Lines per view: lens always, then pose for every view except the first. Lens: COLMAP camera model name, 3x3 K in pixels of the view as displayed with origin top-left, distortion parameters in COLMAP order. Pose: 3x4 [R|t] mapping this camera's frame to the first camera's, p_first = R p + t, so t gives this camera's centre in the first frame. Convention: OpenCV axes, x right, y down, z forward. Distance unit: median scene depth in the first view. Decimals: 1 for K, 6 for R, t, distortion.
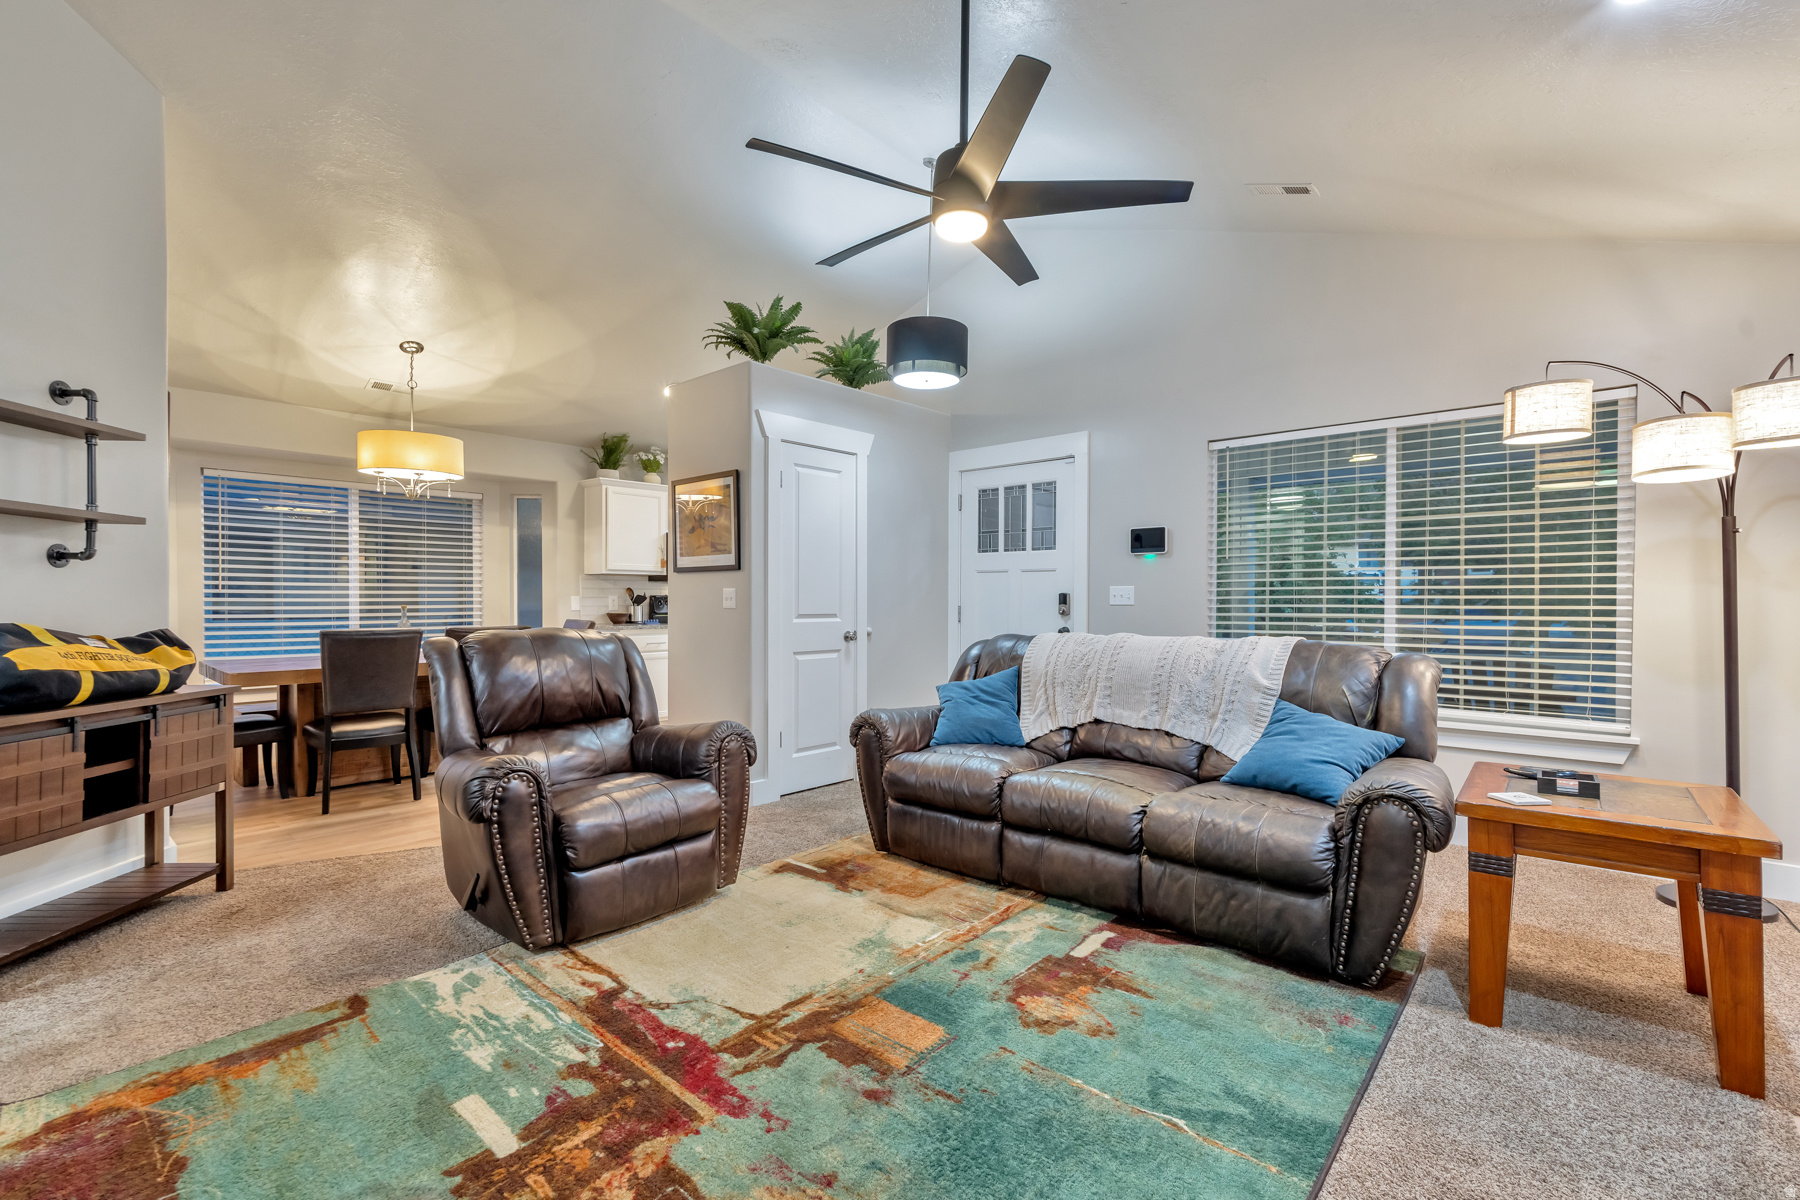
lens RADIAL K [[778.9, 0, 888.8], [0, 778.9, 605.1], [0, 0, 1]] dist [-0.002759, 0.000313]
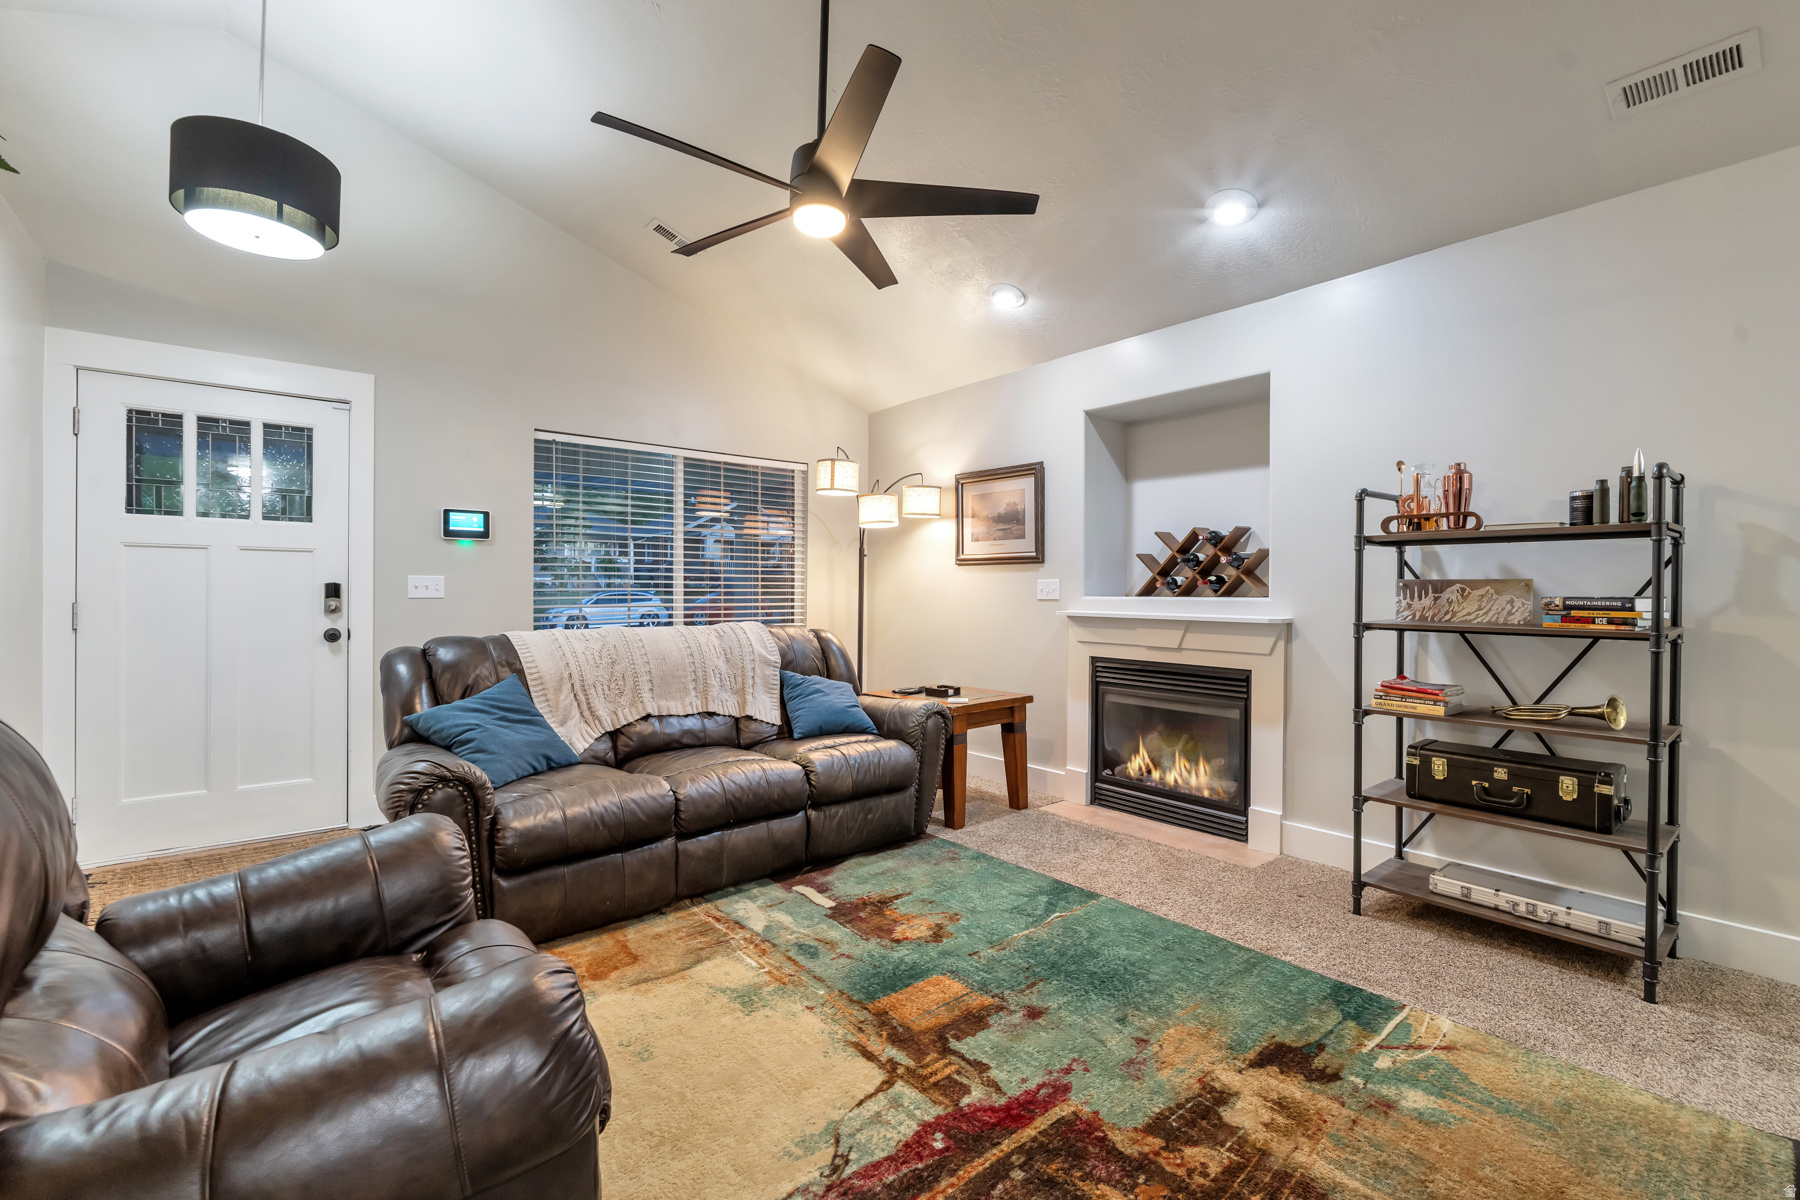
lens RADIAL K [[778.9, 0, 891.1], [0, 778.9, 593.1], [0, 0, 1]] dist [-0.002759, 0.000313]
pose [[0.151470, 0.000431, 0.988462, -0.899710], [0.007665, 0.999969, -0.001611, -0.001083], [-0.988432, 0.007820, 0.151463, 0.770027]]
